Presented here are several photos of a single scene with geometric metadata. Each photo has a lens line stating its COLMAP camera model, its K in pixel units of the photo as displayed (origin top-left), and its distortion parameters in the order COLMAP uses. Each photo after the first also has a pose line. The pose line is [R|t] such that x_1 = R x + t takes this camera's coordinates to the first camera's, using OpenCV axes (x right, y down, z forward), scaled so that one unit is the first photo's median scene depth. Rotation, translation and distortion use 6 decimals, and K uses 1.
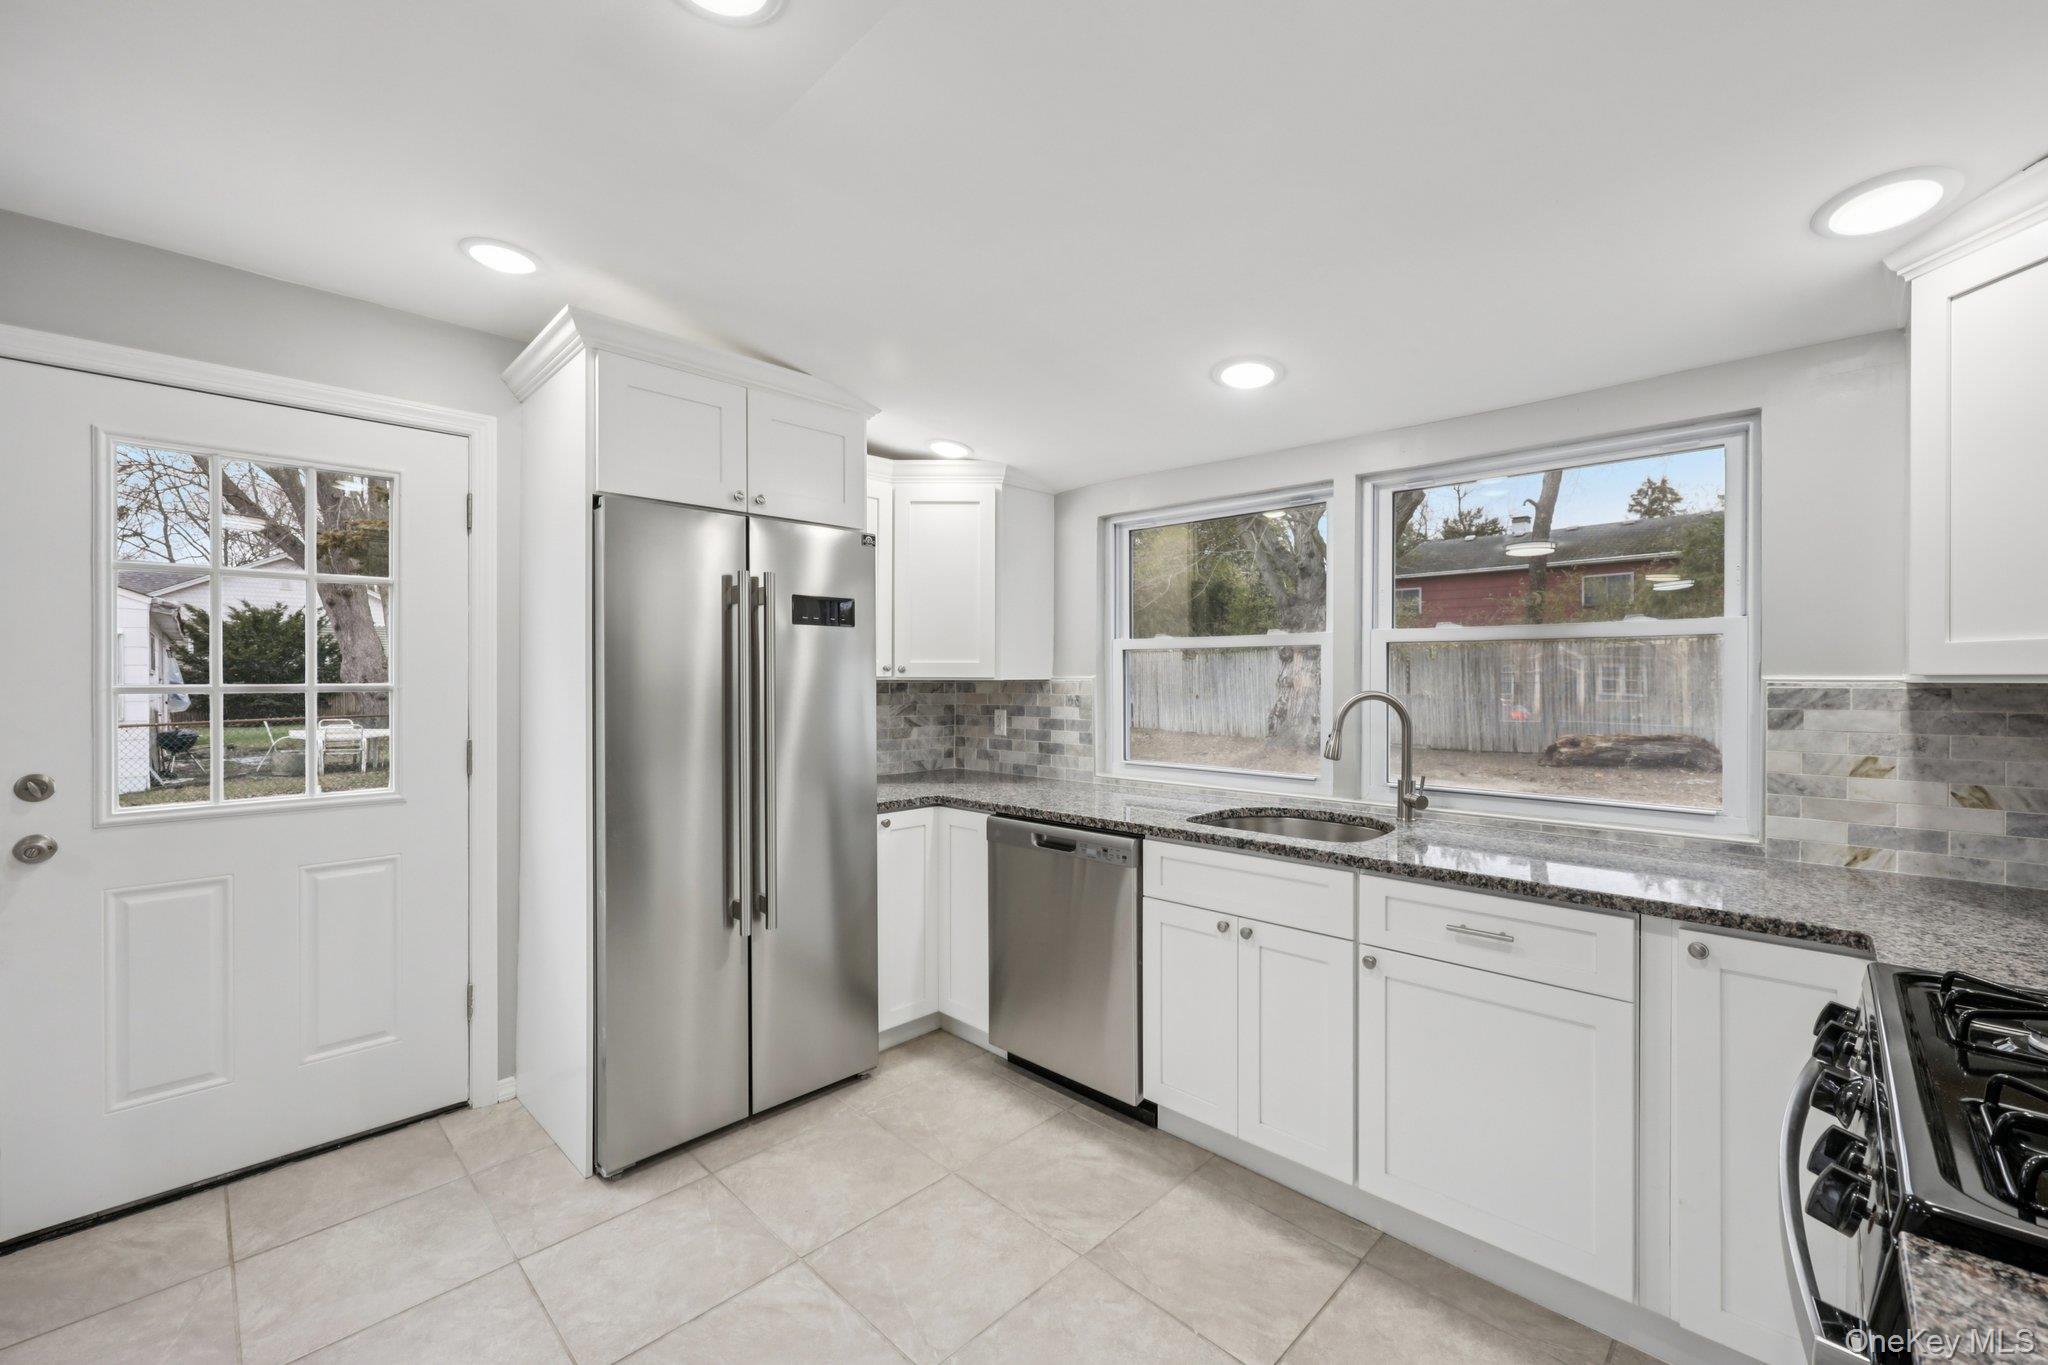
lens RADIAL K [[827.9, 0, 1025.8], [0, 827.9, 677.2], [0, 0, 1]] dist [0.000227, -0.000162]
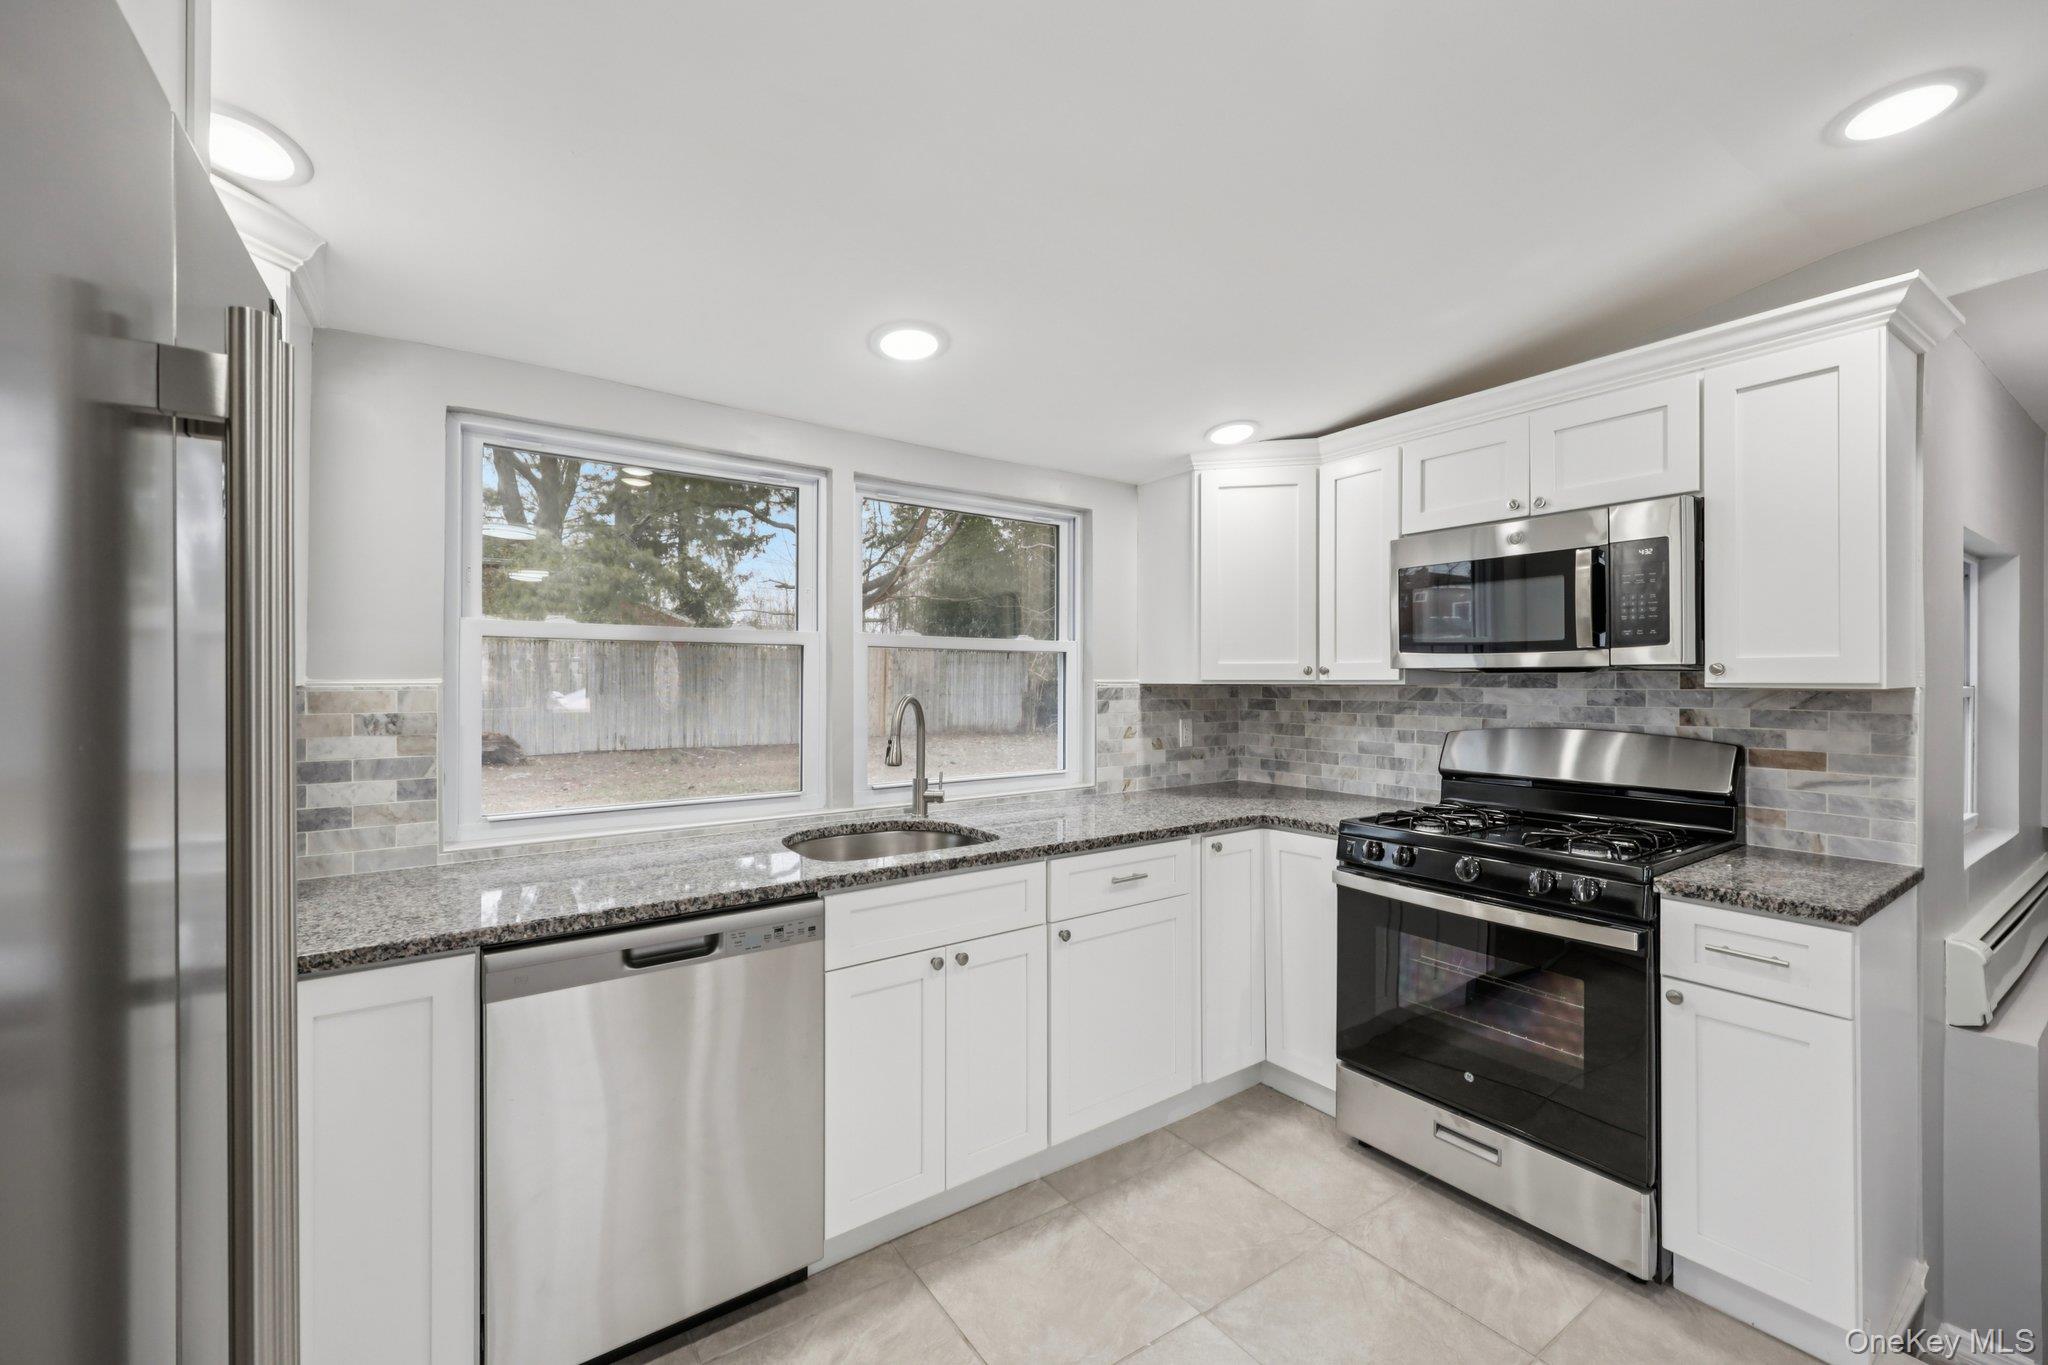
lens RADIAL K [[827.9, 0, 1025.8], [0, 827.9, 677.2], [0, 0, 1]] dist [0.000227, -0.000162]
pose [[0.188850, 0.002169, 0.982003, -0.582885], [-0.001899, 0.999996, -0.001844, -0.003301], [-0.982004, -0.001516, 0.188854, 0.702382]]
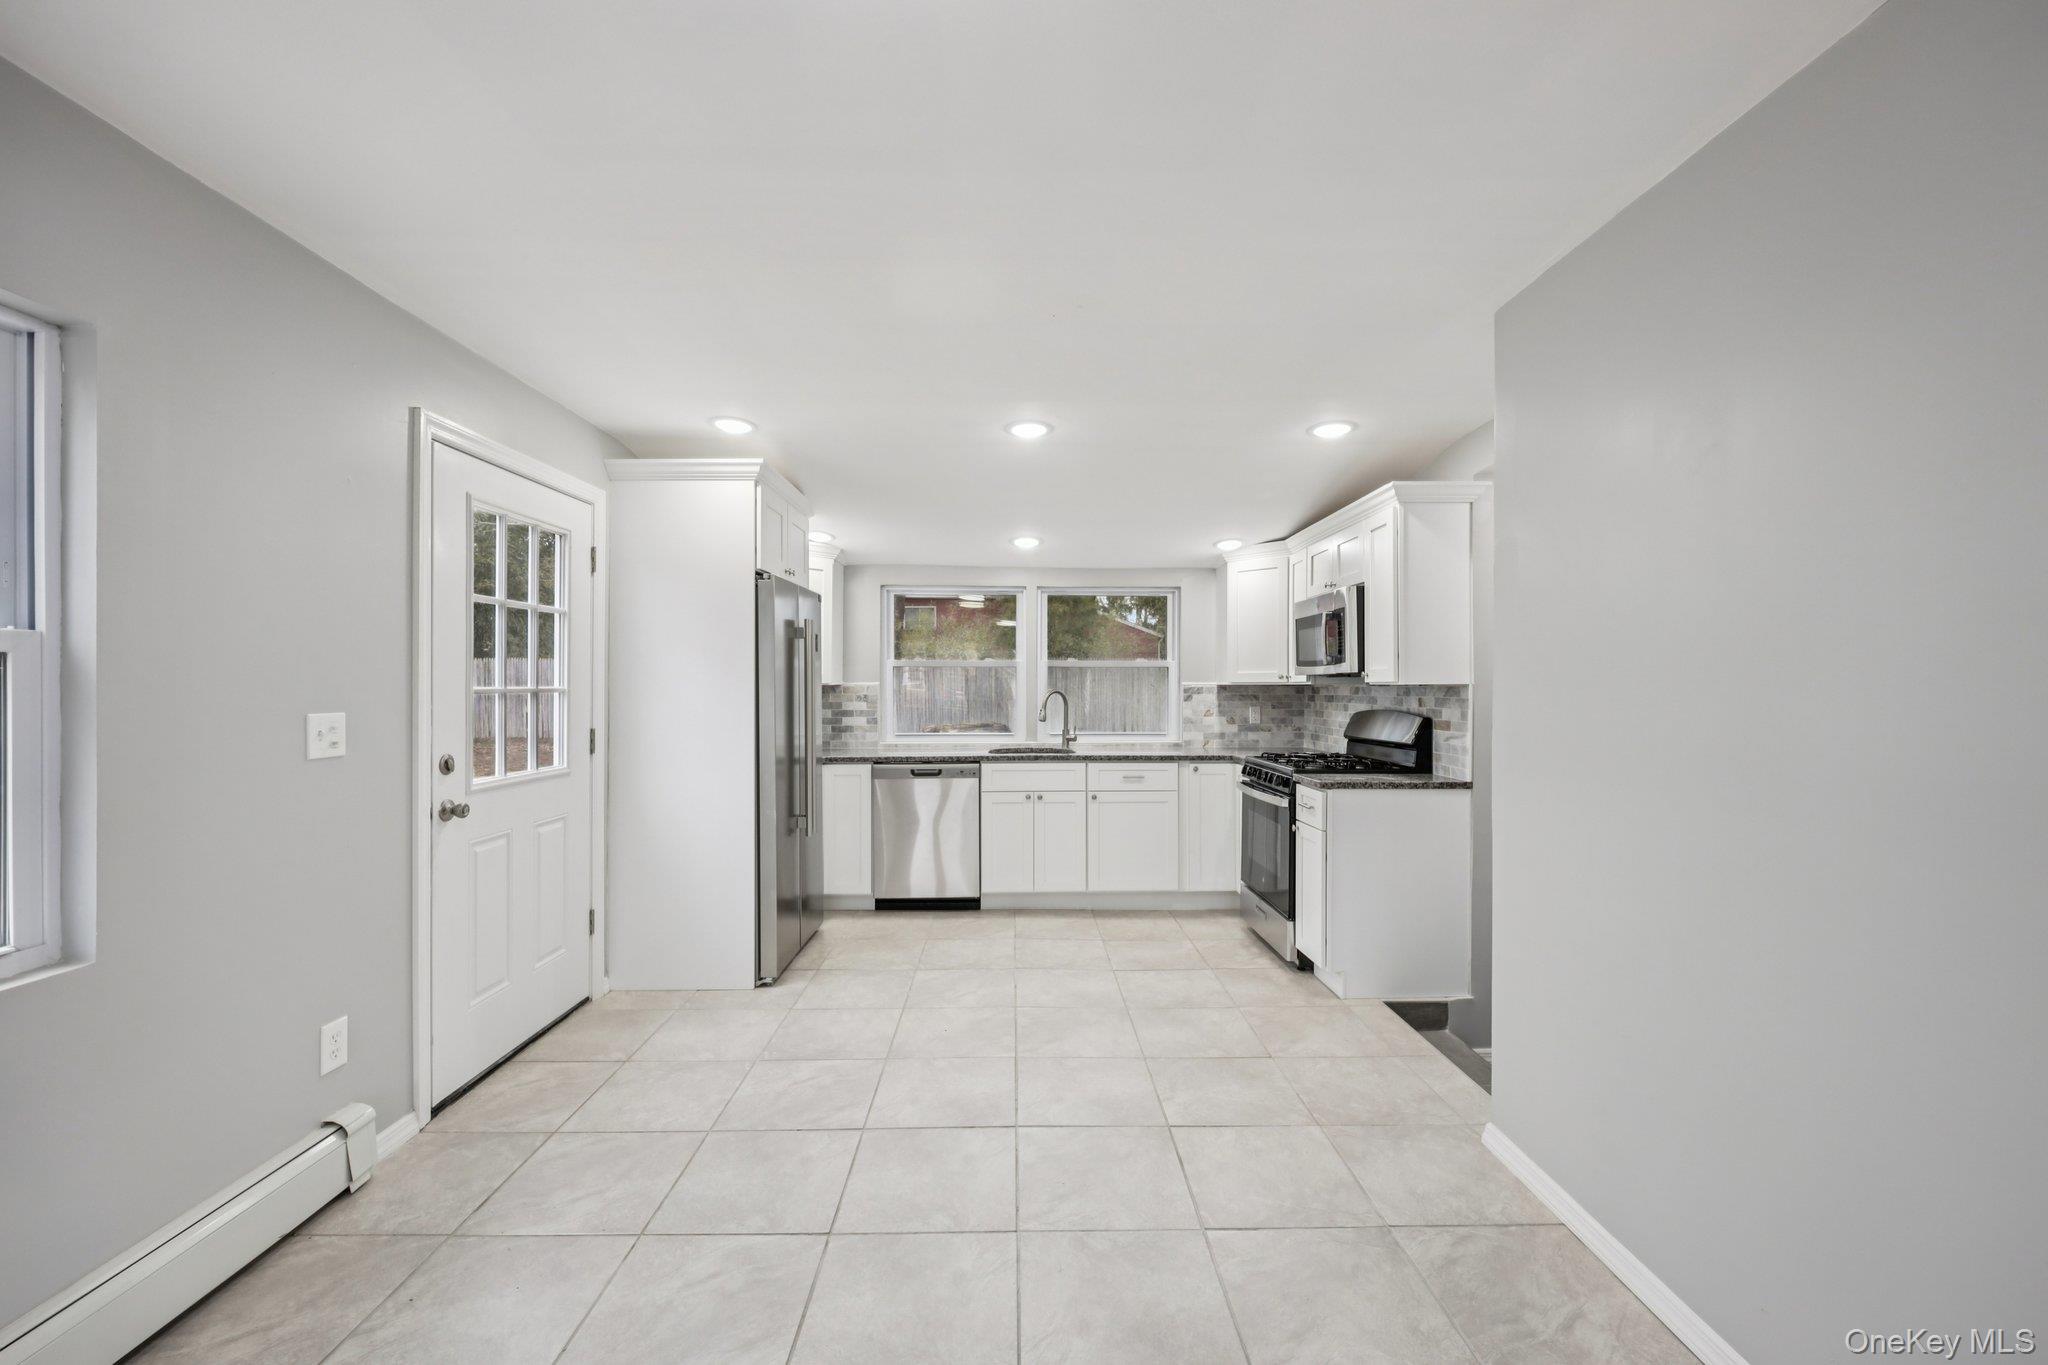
lens RADIAL K [[829.3, 0, 1028.8], [0, 829.3, 686.7], [0, 0, 1]] dist [0.000946, 0.000082]
pose [[0.698716, -0.001446, 0.715398, -1.258050], [0.000051, 0.999998, 0.001971, 0.005614], [-0.715399, -0.001340, 0.698714, -0.503302]]
